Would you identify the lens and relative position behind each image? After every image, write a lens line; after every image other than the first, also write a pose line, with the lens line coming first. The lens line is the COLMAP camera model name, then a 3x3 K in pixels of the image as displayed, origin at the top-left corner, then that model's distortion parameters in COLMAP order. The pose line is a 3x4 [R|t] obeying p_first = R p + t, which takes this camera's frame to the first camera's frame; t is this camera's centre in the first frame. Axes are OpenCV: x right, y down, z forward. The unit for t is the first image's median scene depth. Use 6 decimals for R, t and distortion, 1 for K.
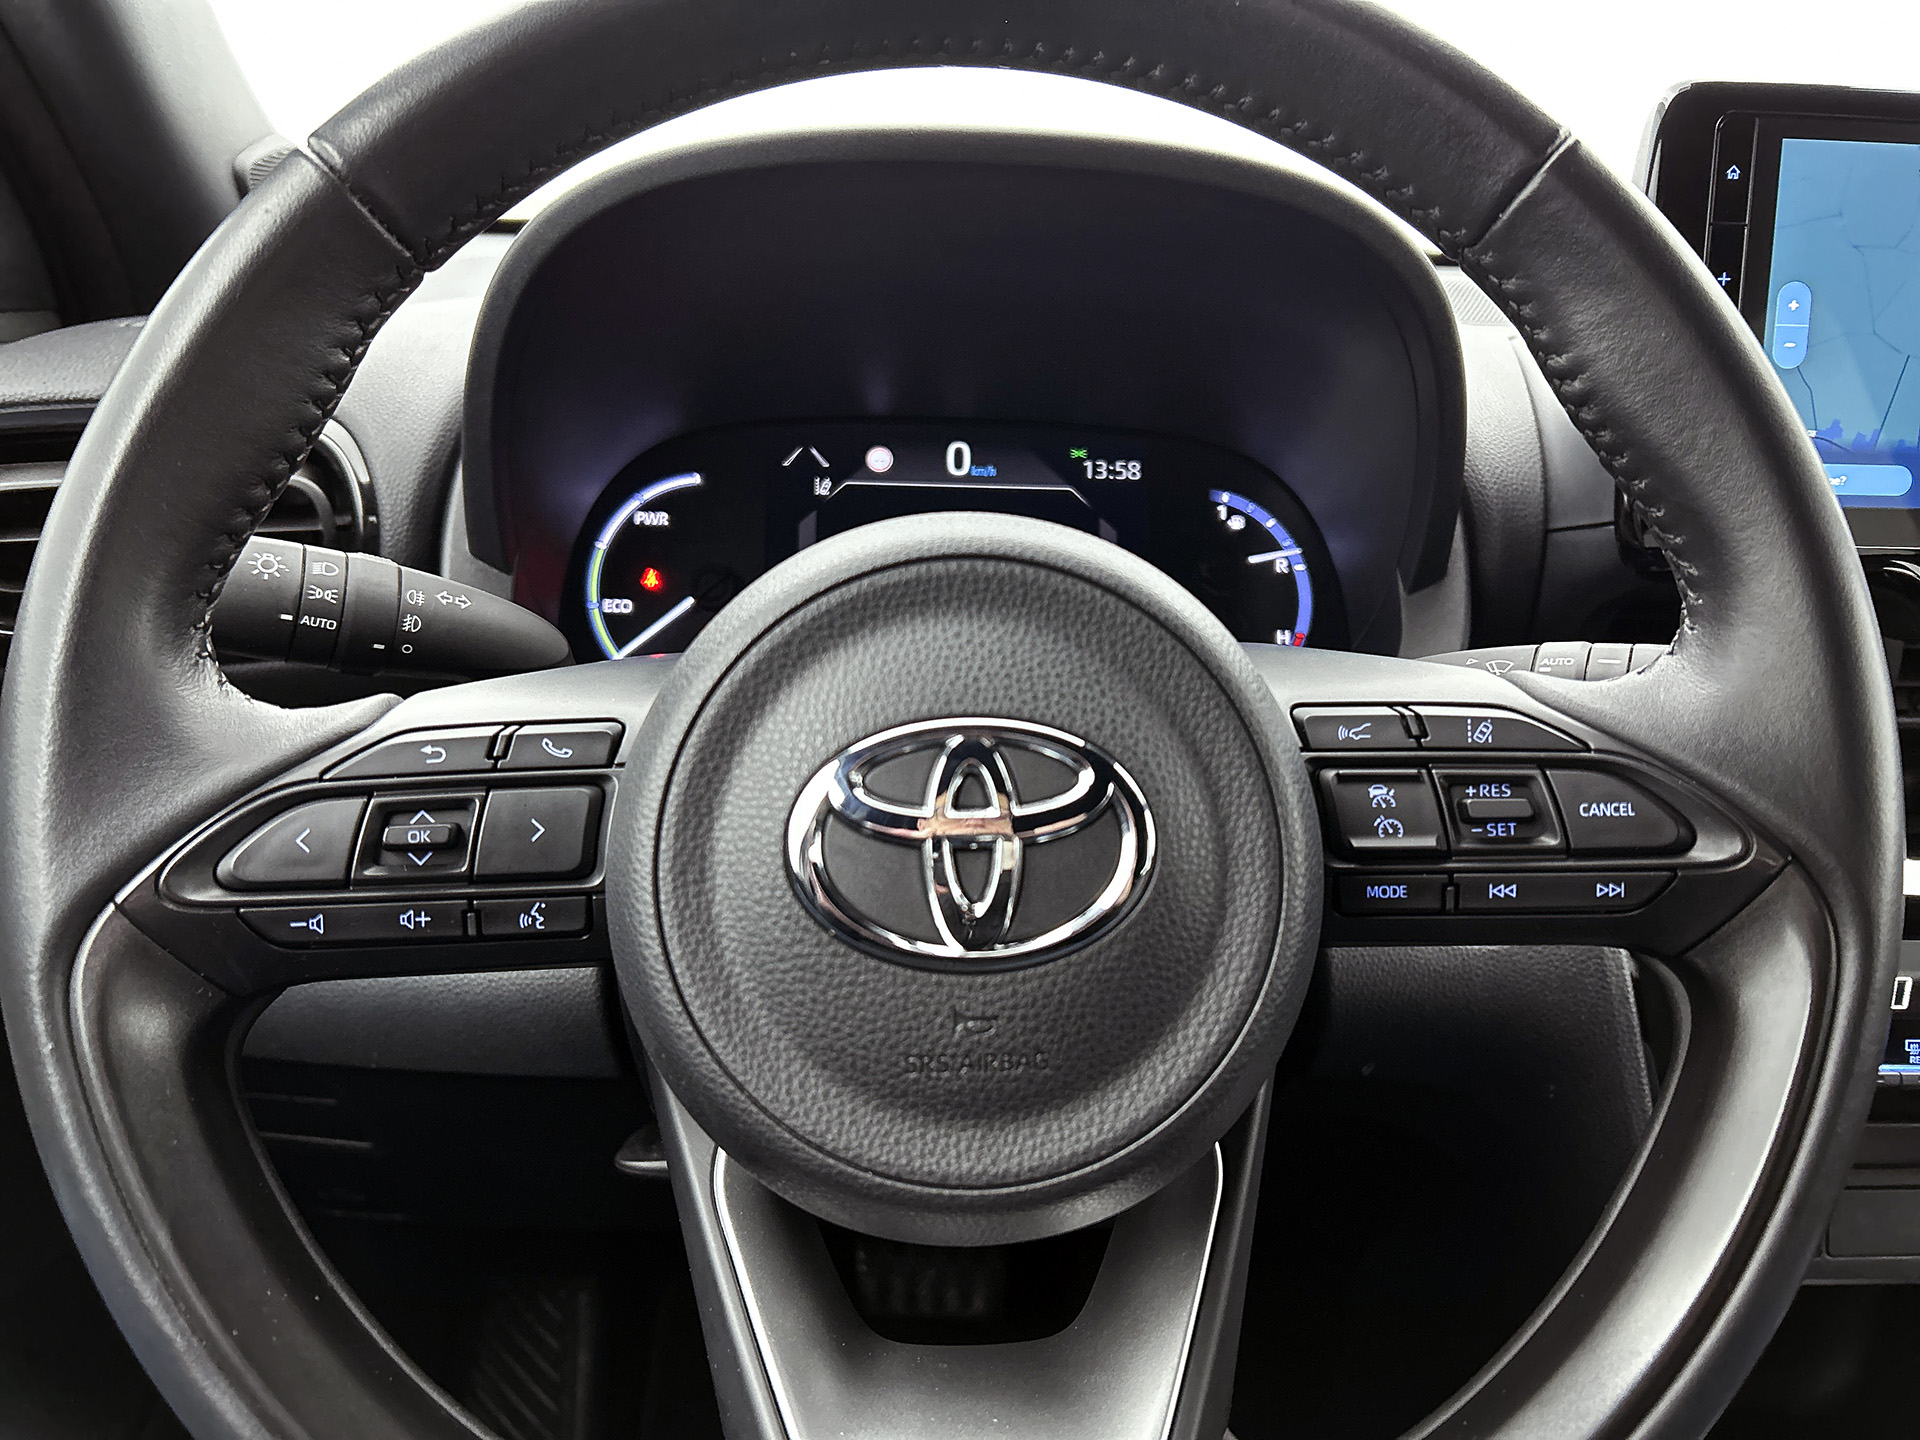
lens RADIAL K [[1469.4, 0, 970.3], [0, 1469.4, 706.8], [0, 0, 1]] dist [0.053135, -0.075388]
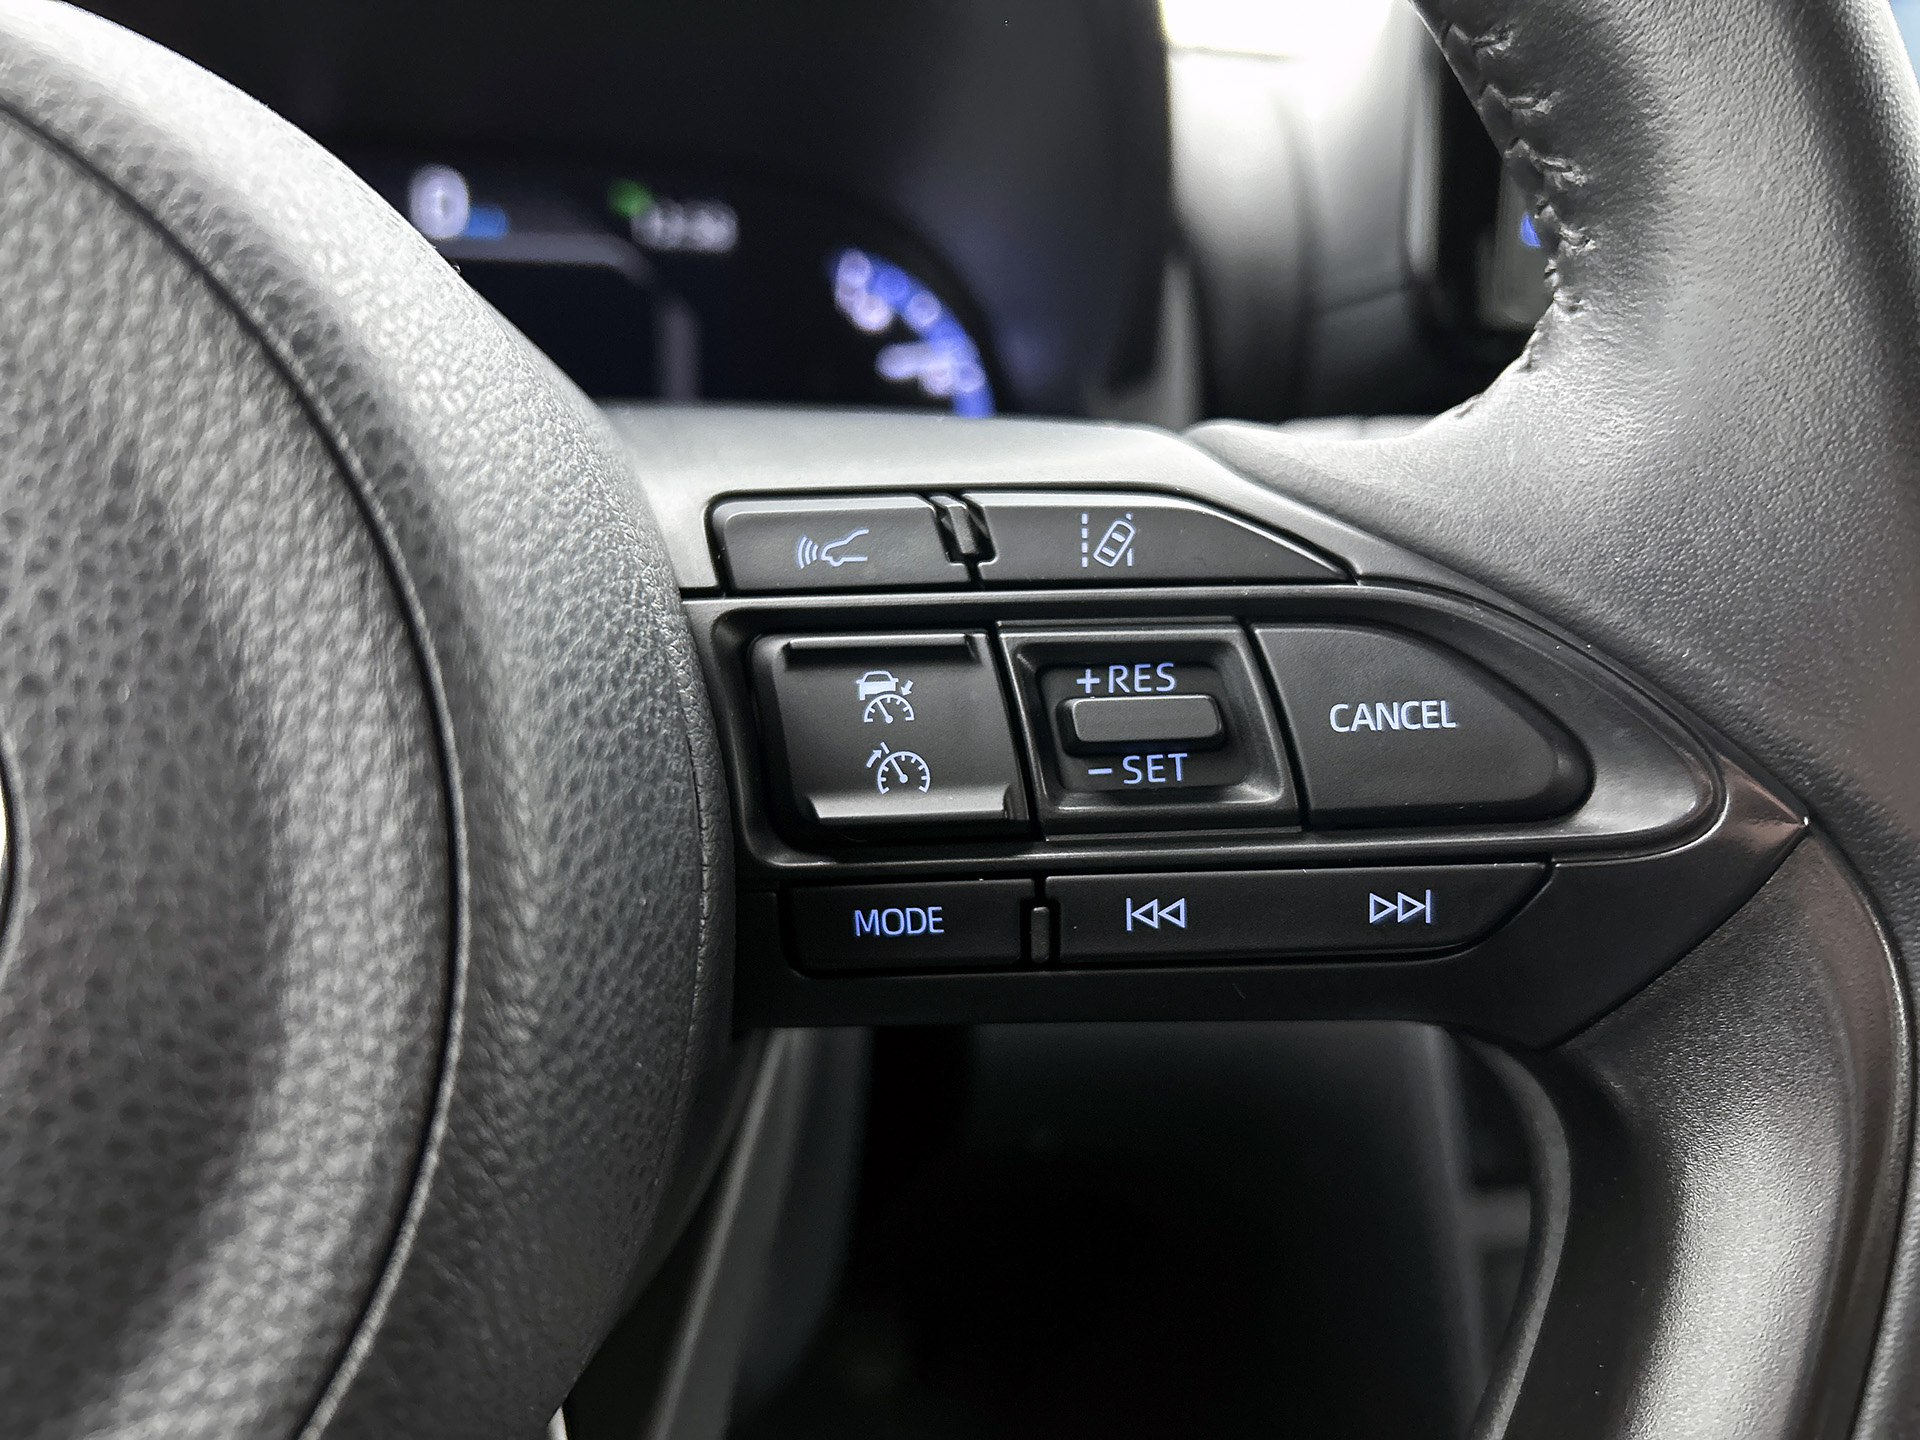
lens RADIAL K [[1469.4, 0, 970.3], [0, 1469.4, 706.8], [0, 0, 1]] dist [0.053135, -0.075388]
pose [[0.991740, -0.017536, 0.127063, 0.259201], [0.011716, 0.998854, 0.046412, 0.045889], [-0.127731, -0.044540, 0.990808, 0.602243]]
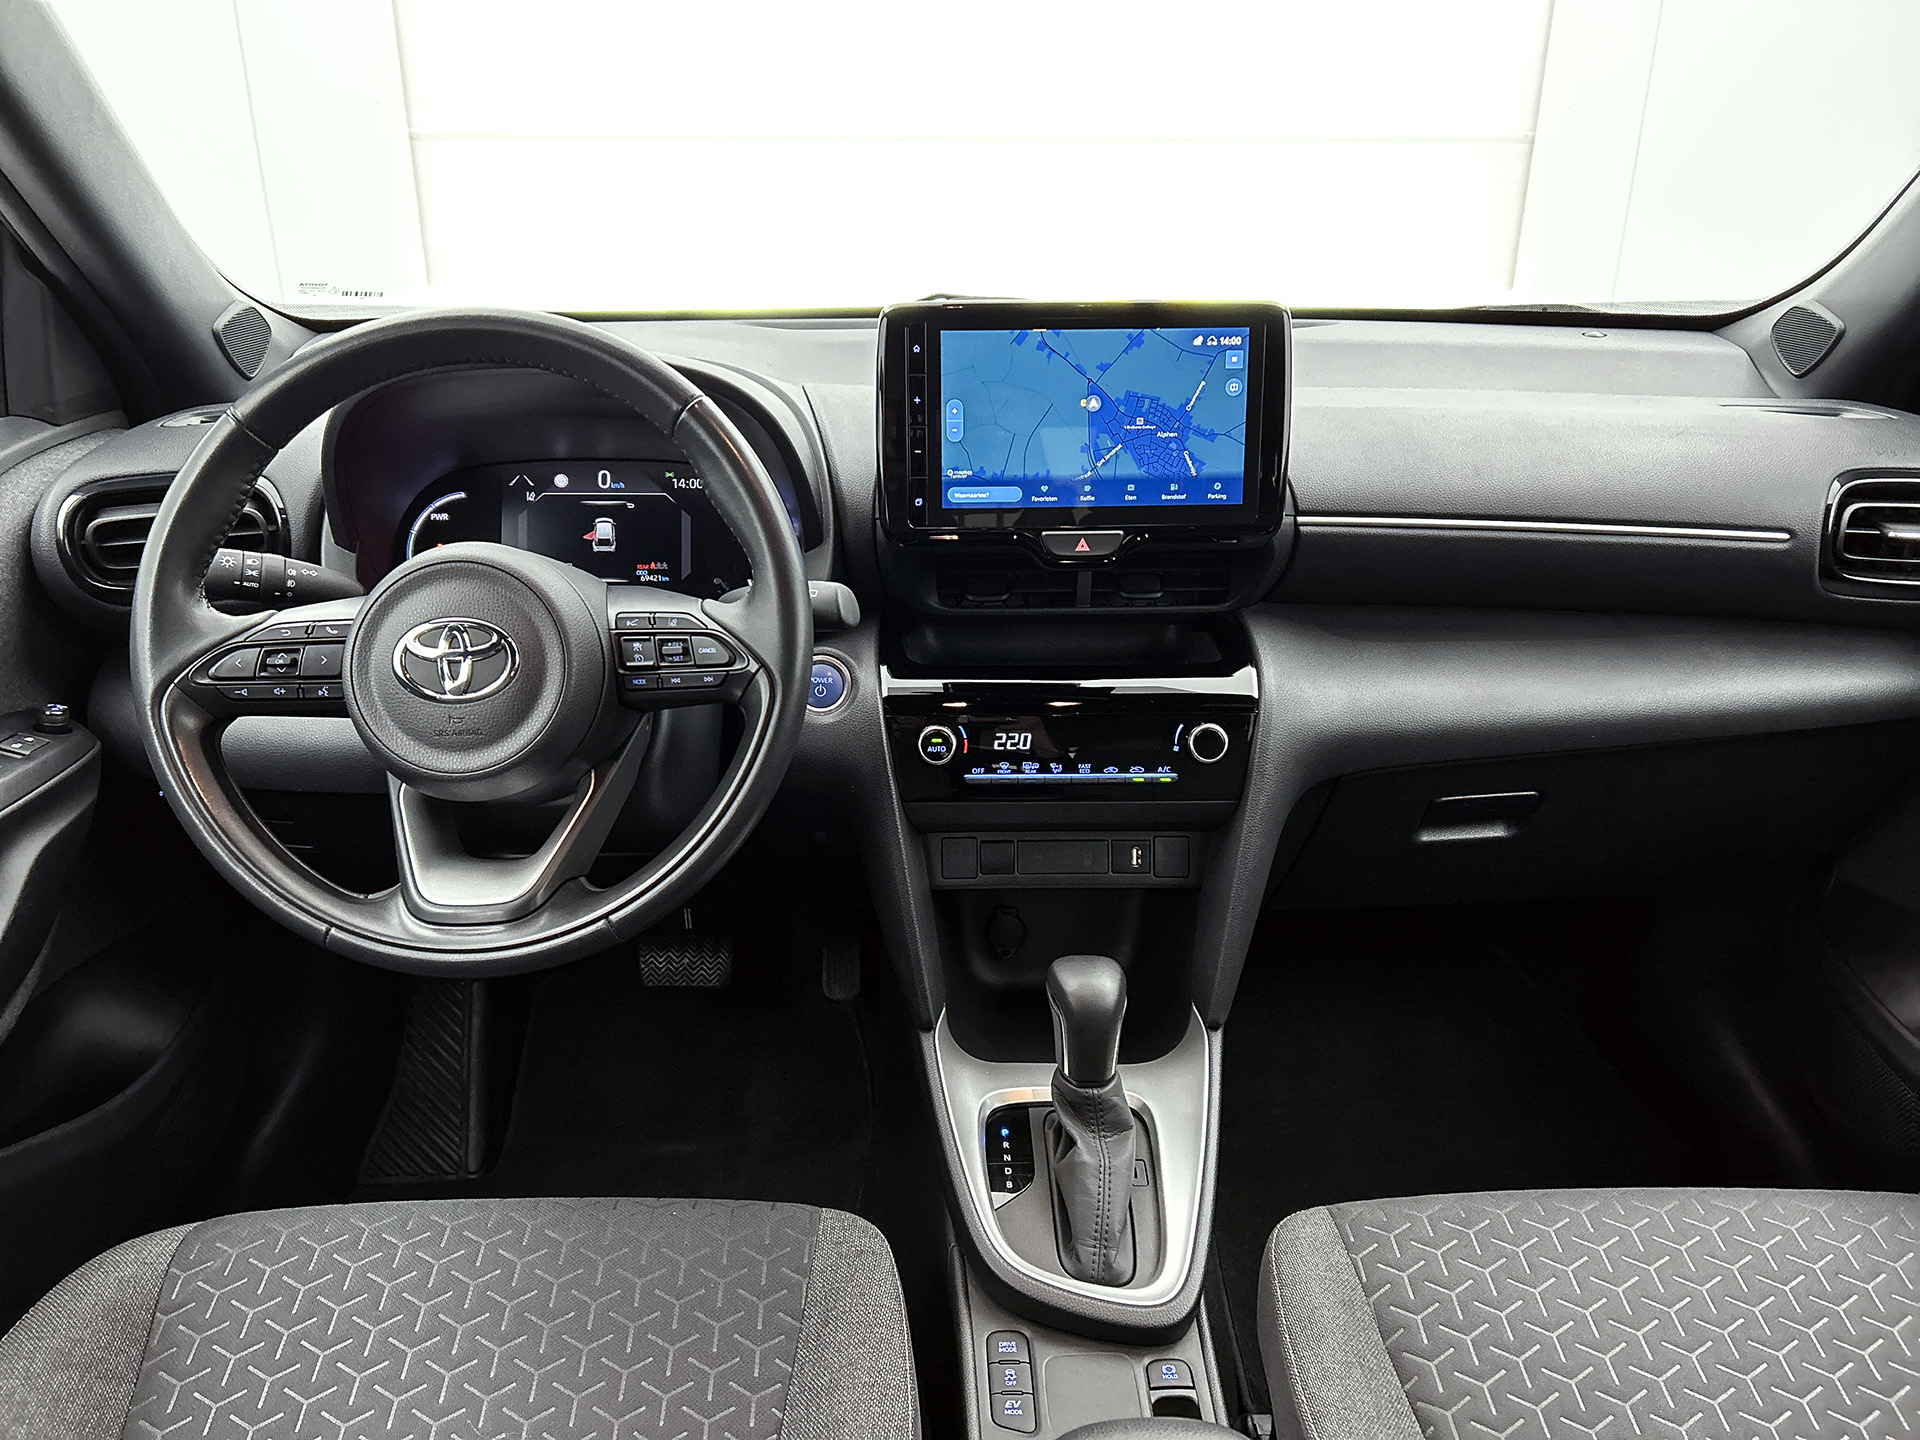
lens RADIAL K [[1464.2, 0, 961.3], [0, 1464.2, 693.3], [0, 0, 1]] dist [0.008051, 0.000296]
pose [[0.999609, -0.003774, -0.027703, 0.976659], [0.005485, 0.998063, 0.061965, -0.016849], [0.027416, -0.062093, 0.997694, -1.708594]]
